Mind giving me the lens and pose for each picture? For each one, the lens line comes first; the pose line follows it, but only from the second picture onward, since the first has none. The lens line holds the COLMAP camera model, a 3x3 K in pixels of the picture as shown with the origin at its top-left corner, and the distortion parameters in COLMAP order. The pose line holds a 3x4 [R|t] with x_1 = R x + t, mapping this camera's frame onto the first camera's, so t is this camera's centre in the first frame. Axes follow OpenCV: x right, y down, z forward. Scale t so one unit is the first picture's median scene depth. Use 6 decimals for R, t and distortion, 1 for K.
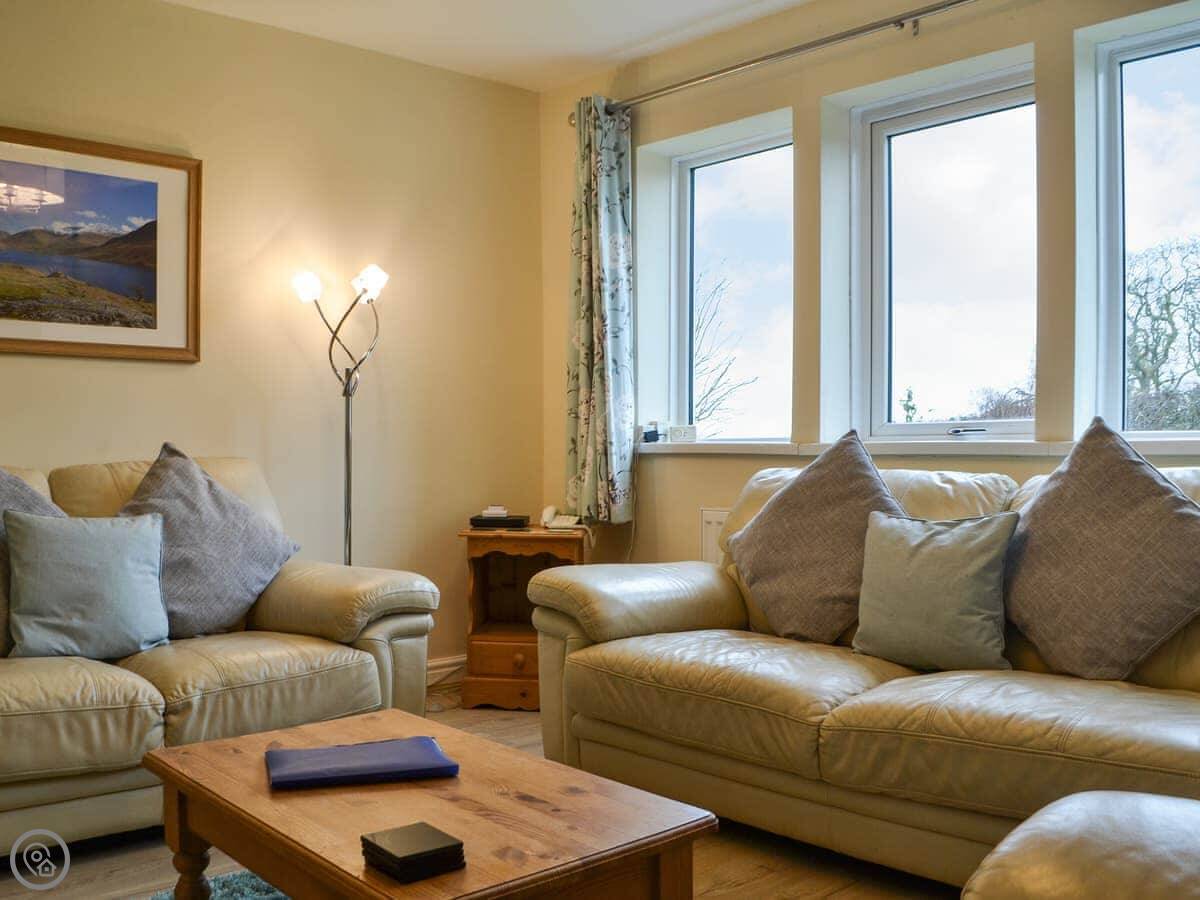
lens RADIAL K [[1072.7, 0, 600.0], [0, 1072.7, 450.0], [0, 0, 1]] dist [-0.035250, -0.012945]
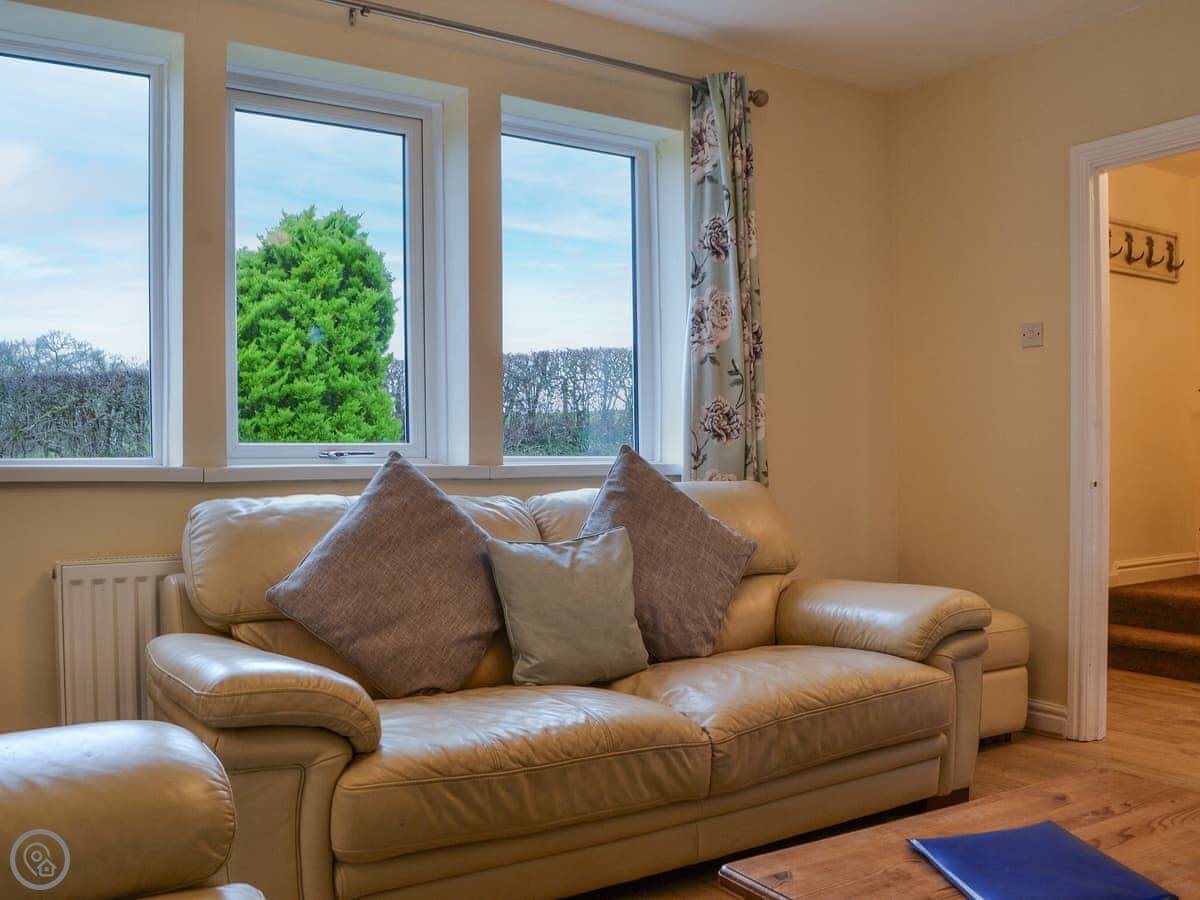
lens RADIAL K [[1072.7, 0, 600.0], [0, 1072.7, 450.0], [0, 0, 1]] dist [-0.035250, -0.012945]
pose [[0.210806, 0.015226, 0.977409, -0.729761], [0.007583, 0.999823, -0.017210, -0.004612], [-0.977499, 0.011039, 0.210653, 0.784880]]
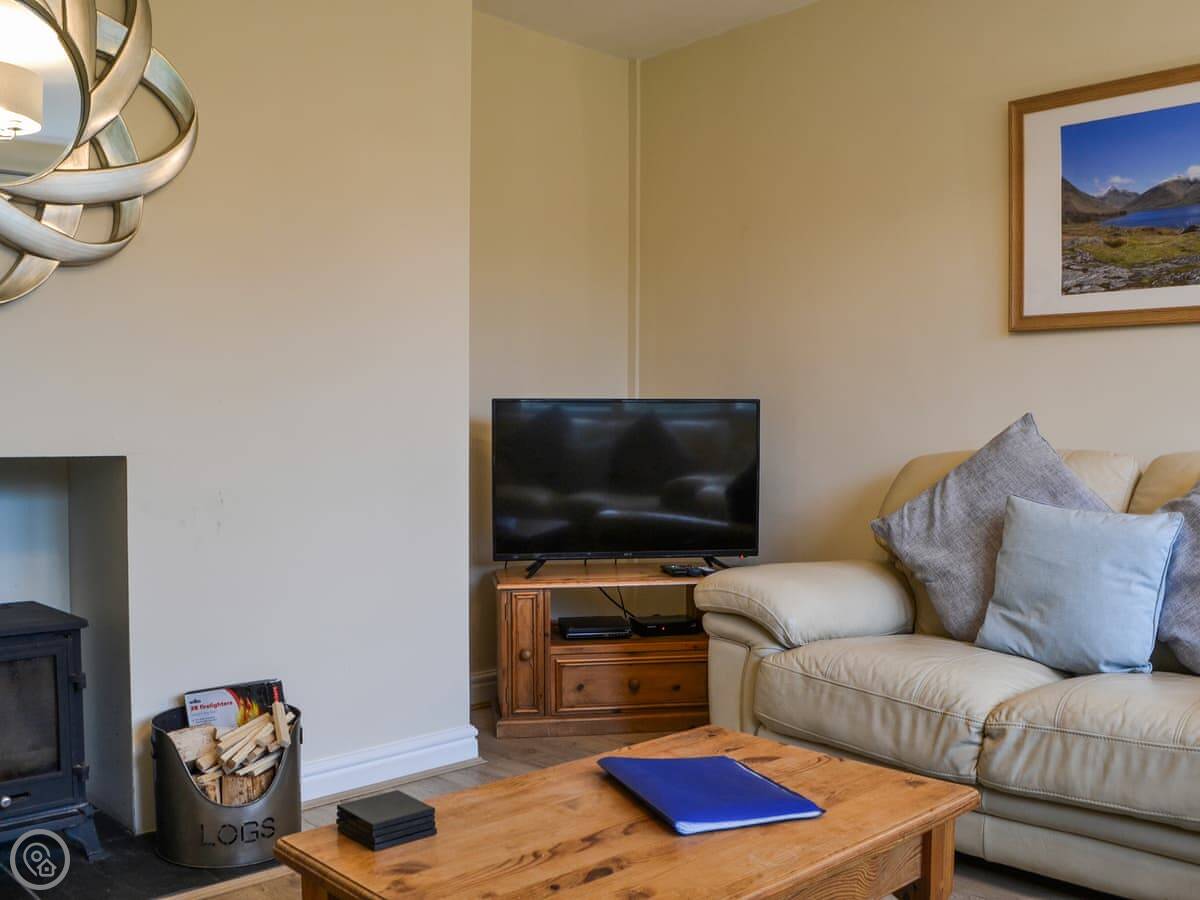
lens RADIAL K [[1170.5, 0, 598.5], [0, 1170.5, 431.7], [0, 0, 1]] dist [-0.061423, 0.005948]
pose [[0.024540, 0.001480, -0.999698, 0.494878], [-0.004875, 0.999987, 0.001361, -0.000414], [0.999687, 0.004840, 0.024547, 0.611896]]
